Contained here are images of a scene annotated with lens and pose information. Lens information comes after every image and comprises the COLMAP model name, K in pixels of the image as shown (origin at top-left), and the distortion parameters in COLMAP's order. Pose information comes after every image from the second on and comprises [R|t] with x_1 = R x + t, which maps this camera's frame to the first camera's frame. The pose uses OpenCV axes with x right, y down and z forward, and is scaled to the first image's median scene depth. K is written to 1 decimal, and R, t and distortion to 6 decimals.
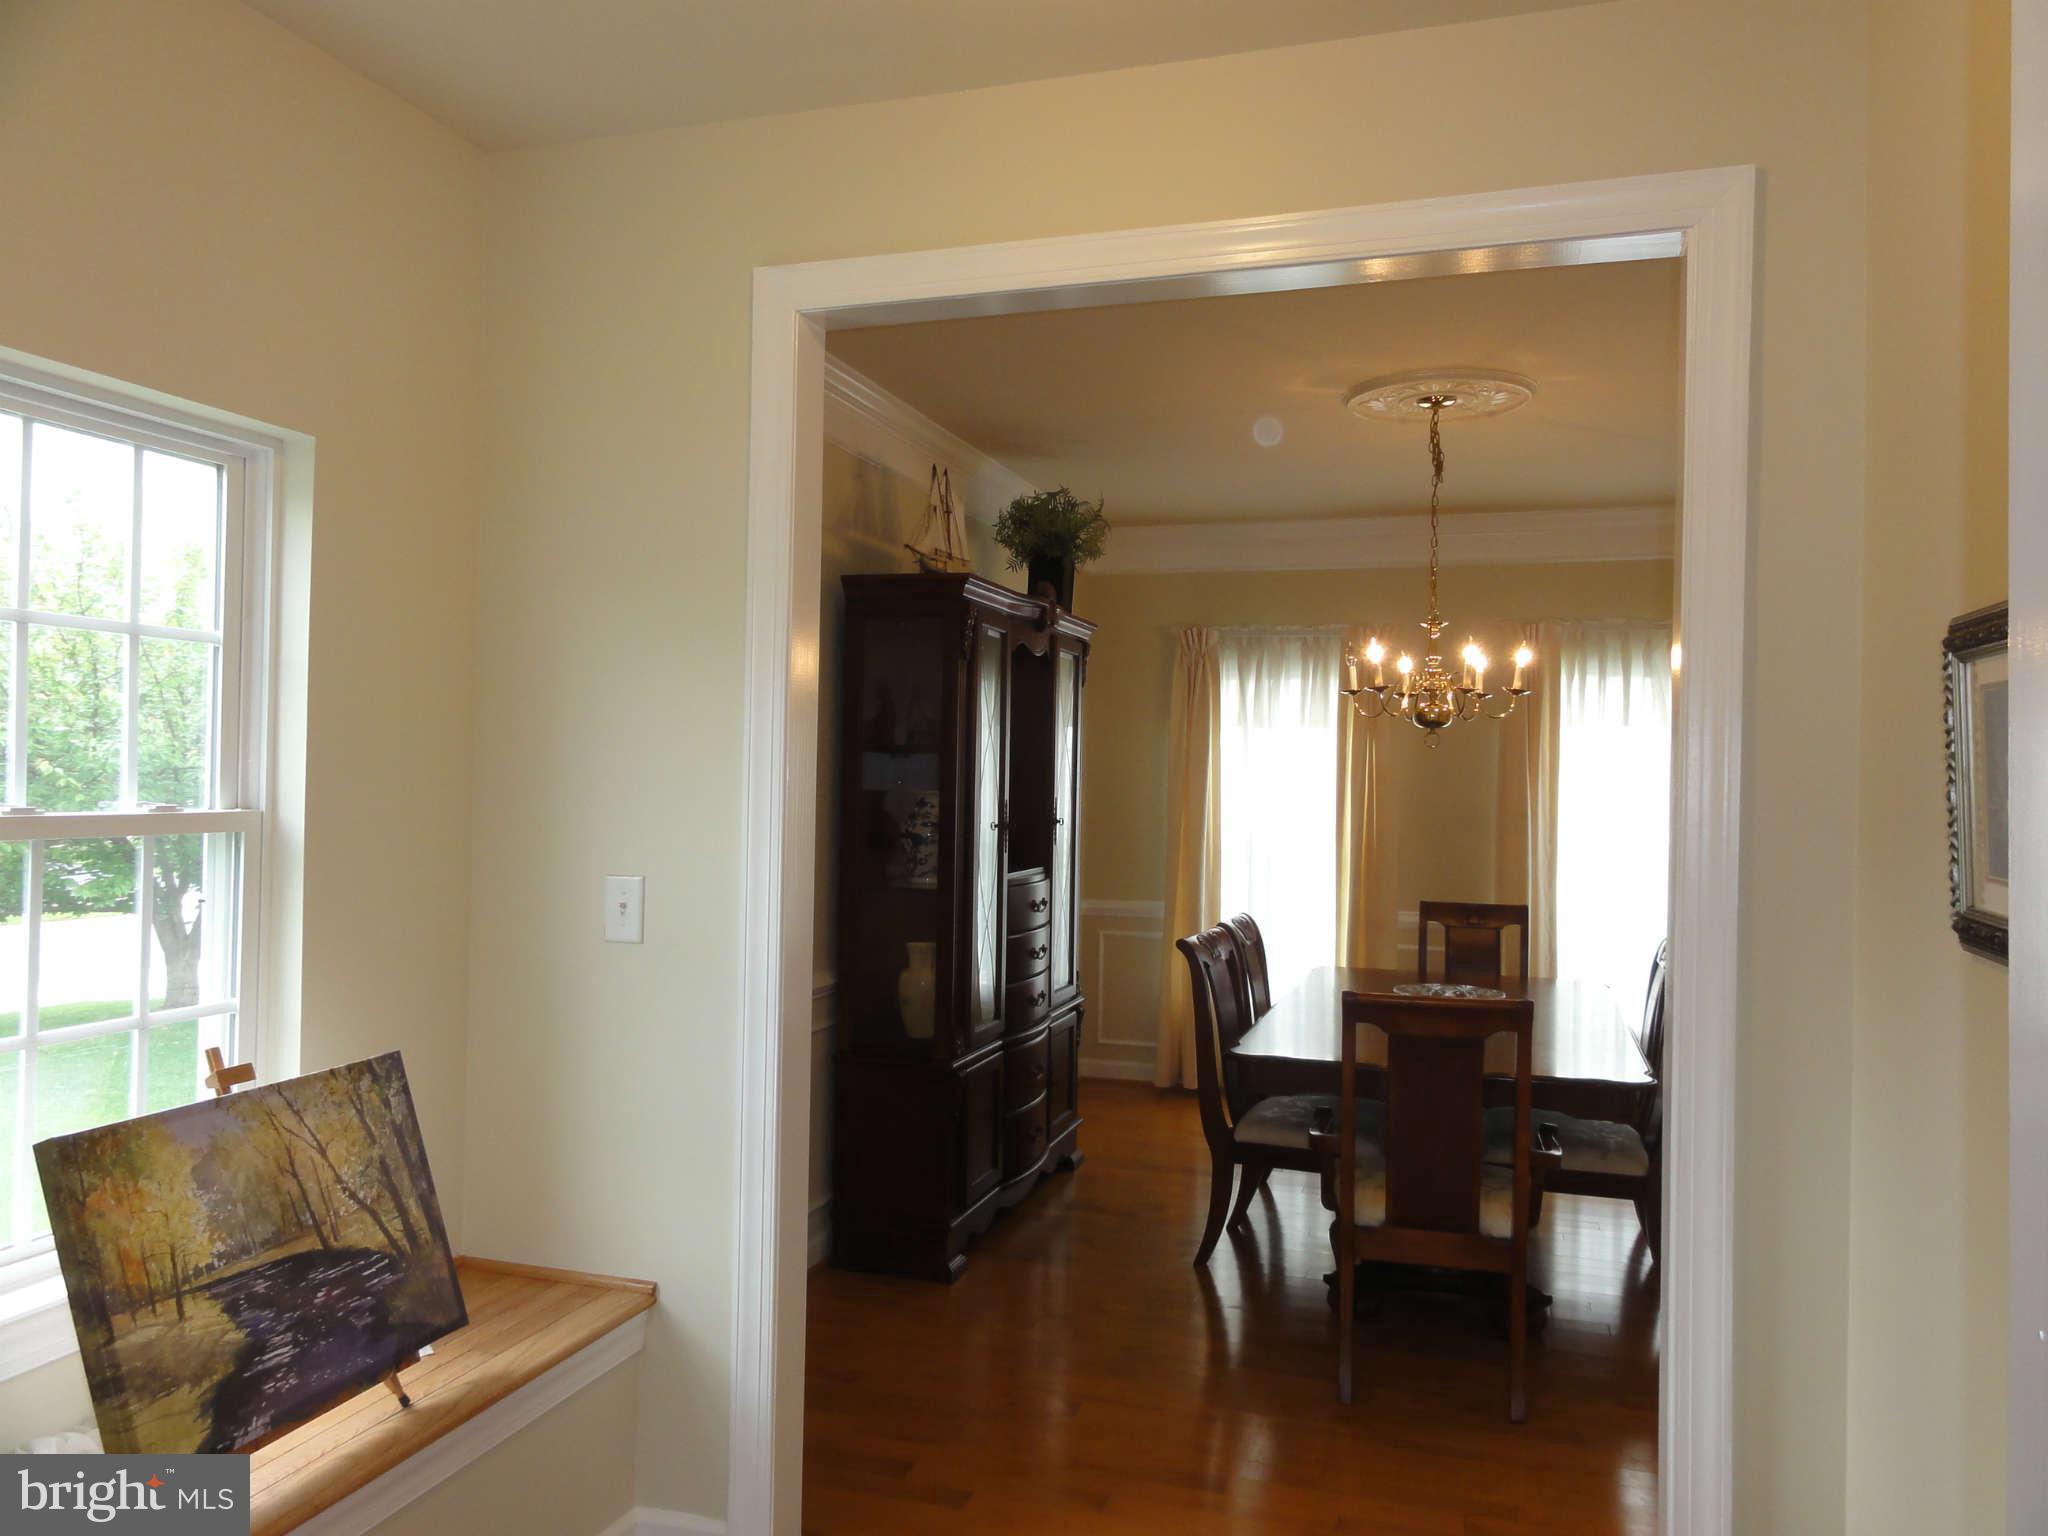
lens RADIAL K [[1459.4, 0, 1009.9], [0, 1459.4, 772.2], [0, 0, 1]] dist [-0.004325, 0.017300]
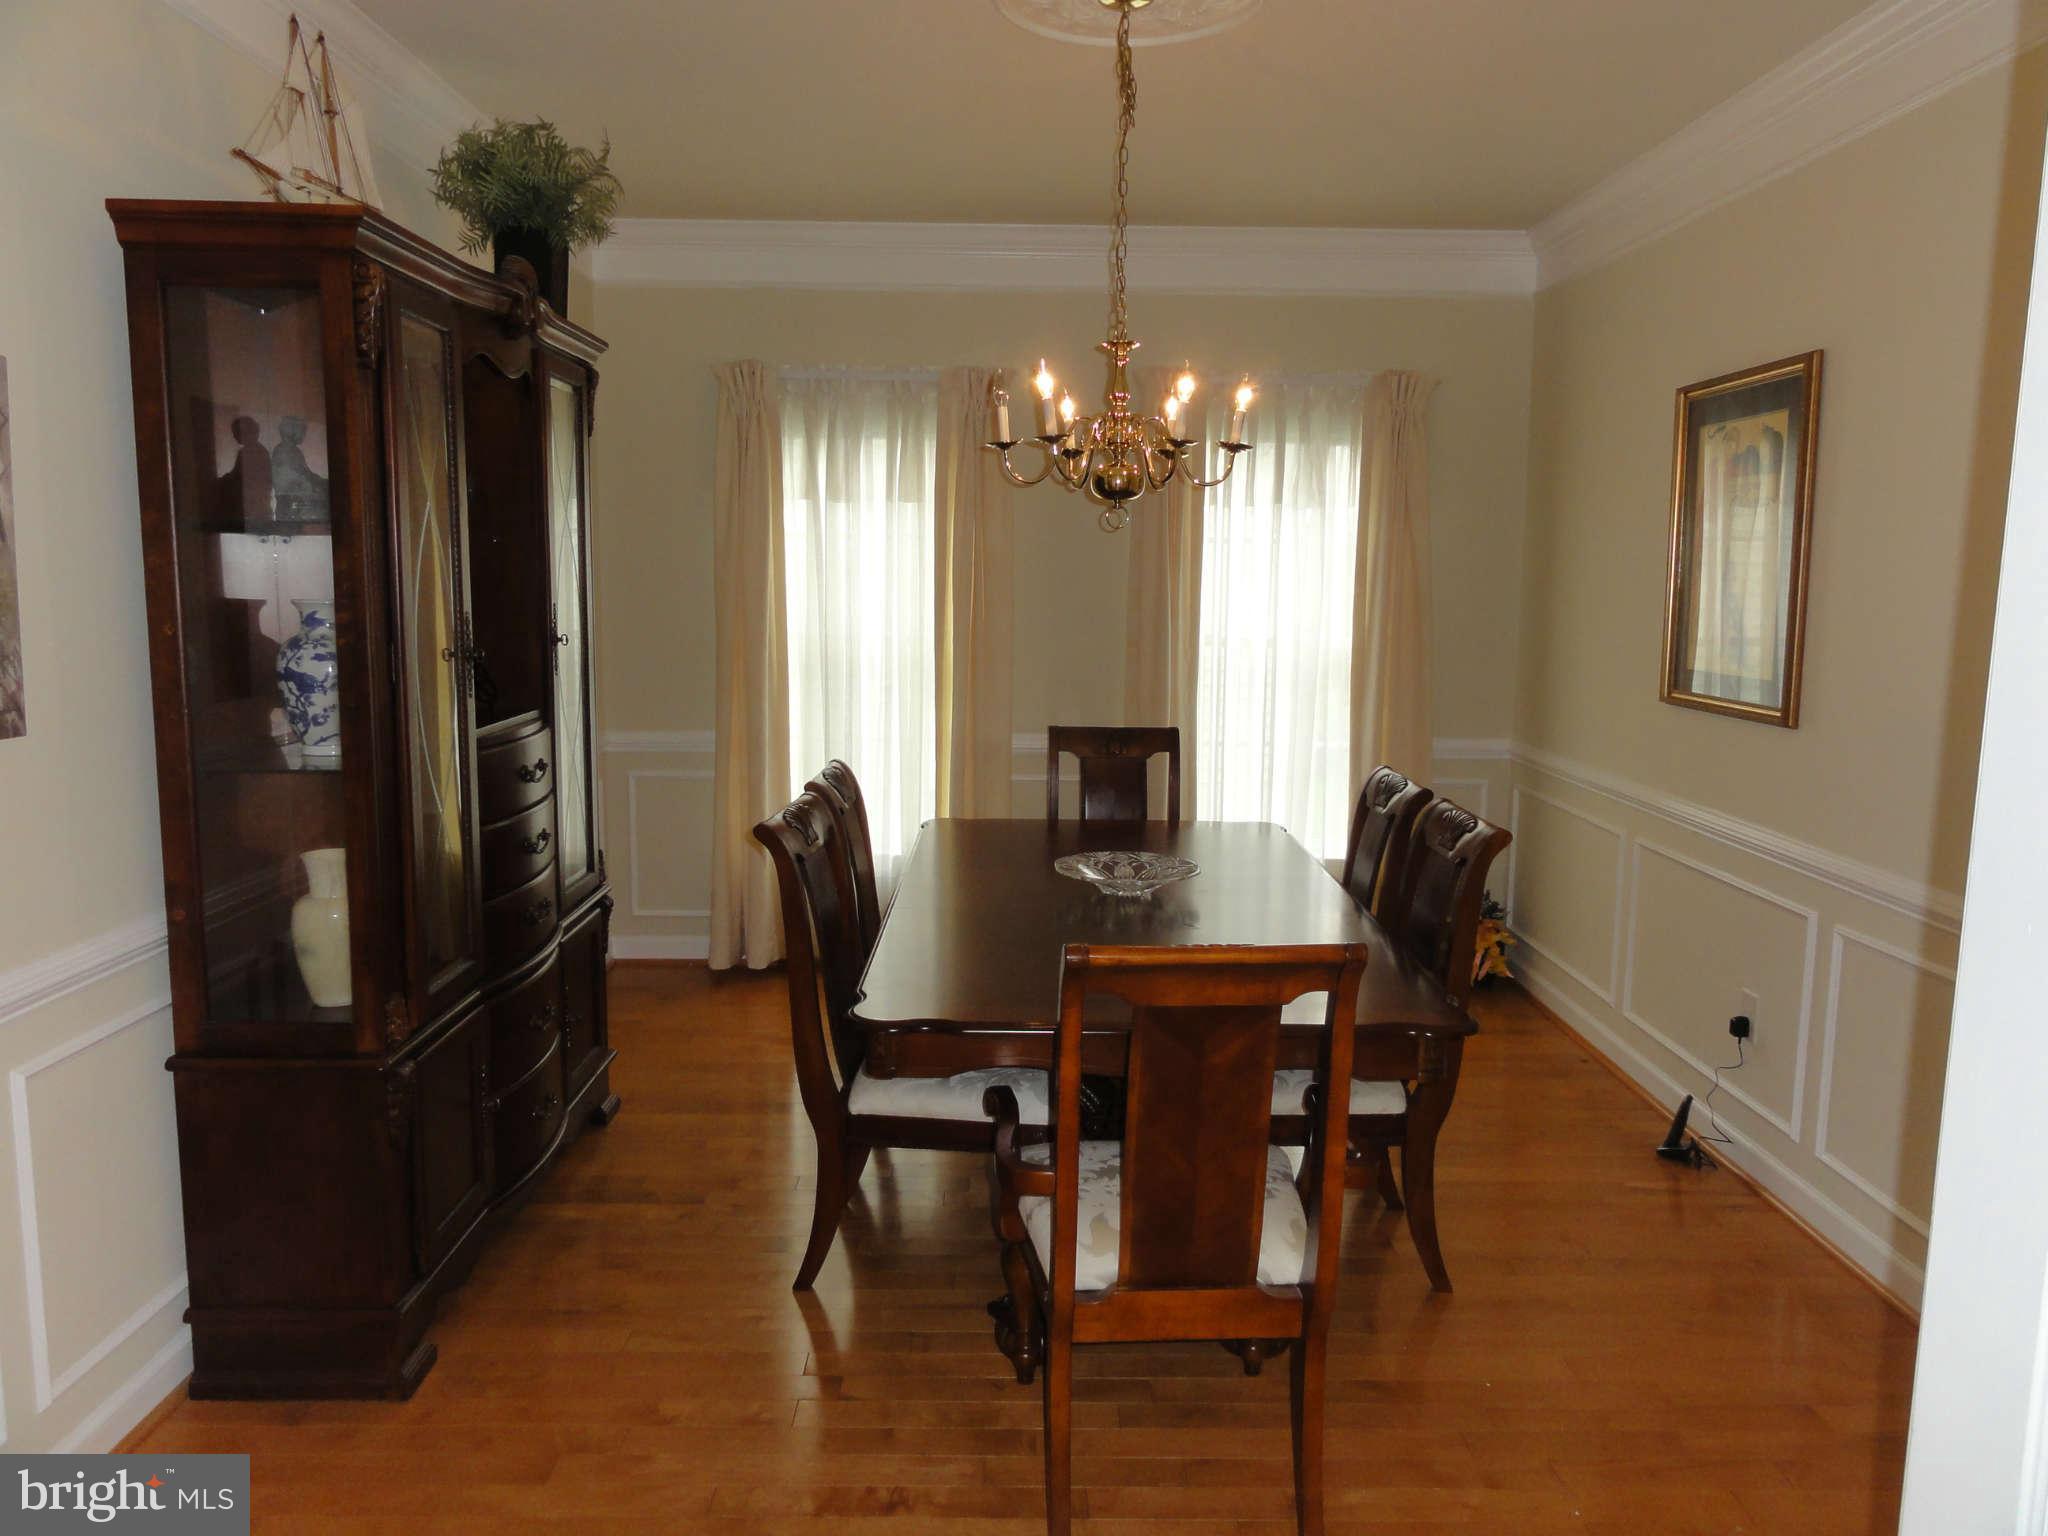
lens RADIAL K [[1459.4, 0, 1028.9], [0, 1459.4, 763.9], [0, 0, 1]] dist [-0.004325, 0.017300]
pose [[0.945252, -0.048401, 0.322733, 0.019391], [0.002622, 0.990035, 0.140799, -0.003382], [-0.326332, -0.132244, 0.935959, 0.325039]]
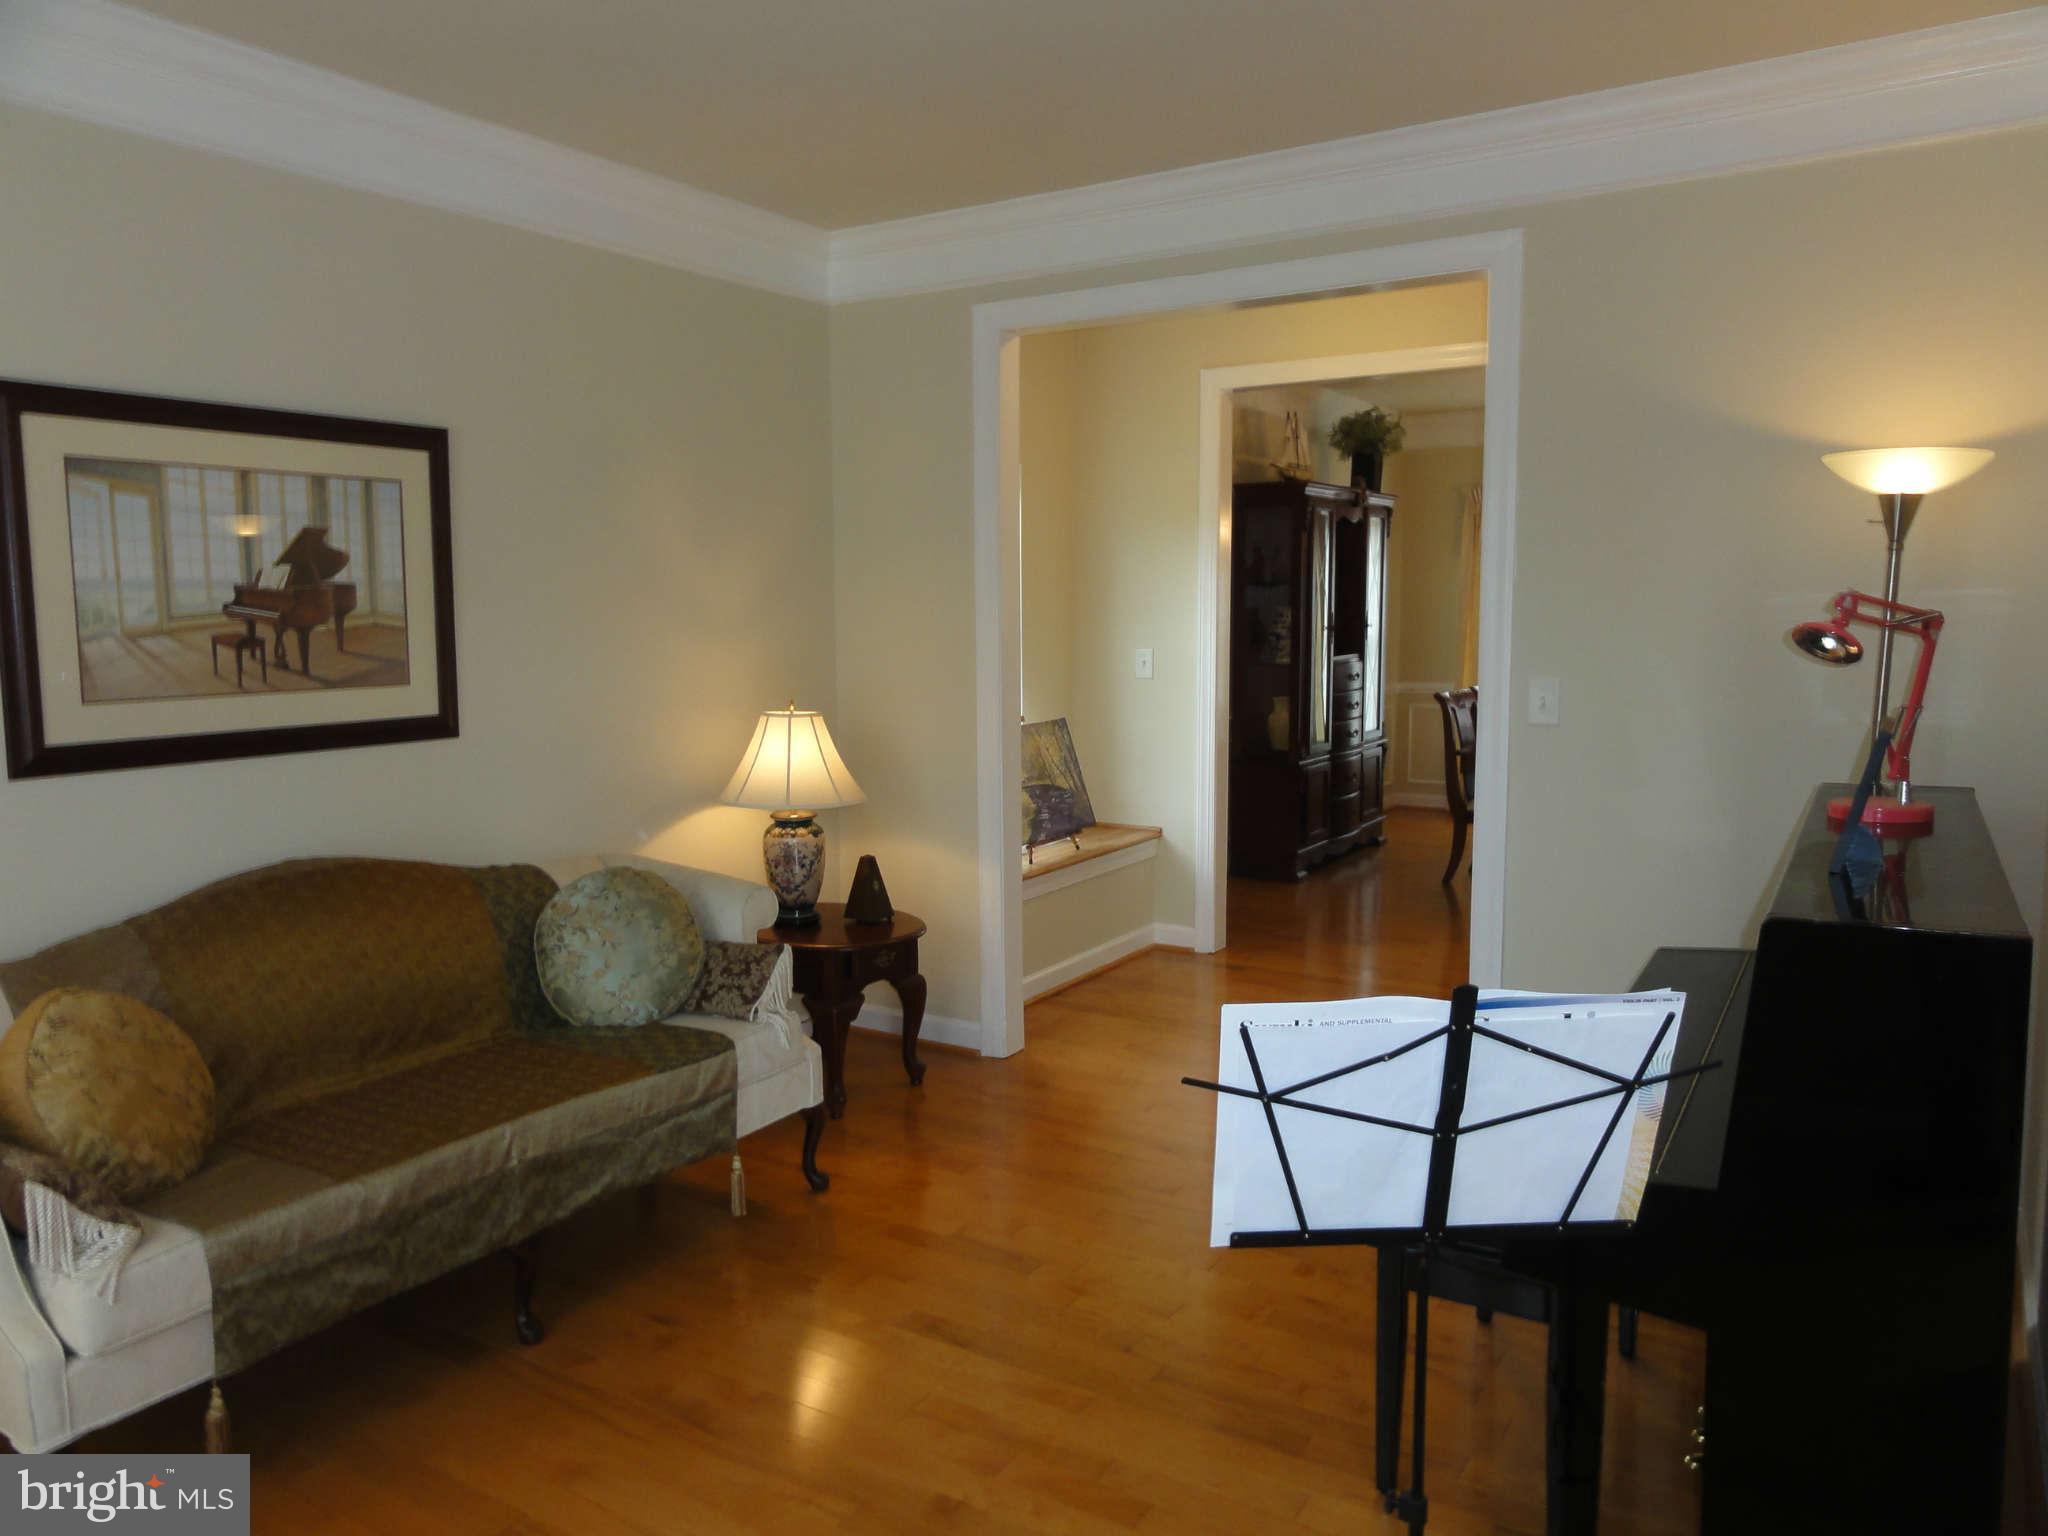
lens RADIAL K [[1459.4, 0, 1020.8], [0, 1459.4, 750.5], [0, 0, 1]] dist [-0.004325, 0.017300]
pose [[0.971036, 0.005183, -0.238878, 0.048854], [0.021202, 0.993952, 0.107749, -0.010862], [0.237992, -0.109693, 0.965053, -0.687066]]
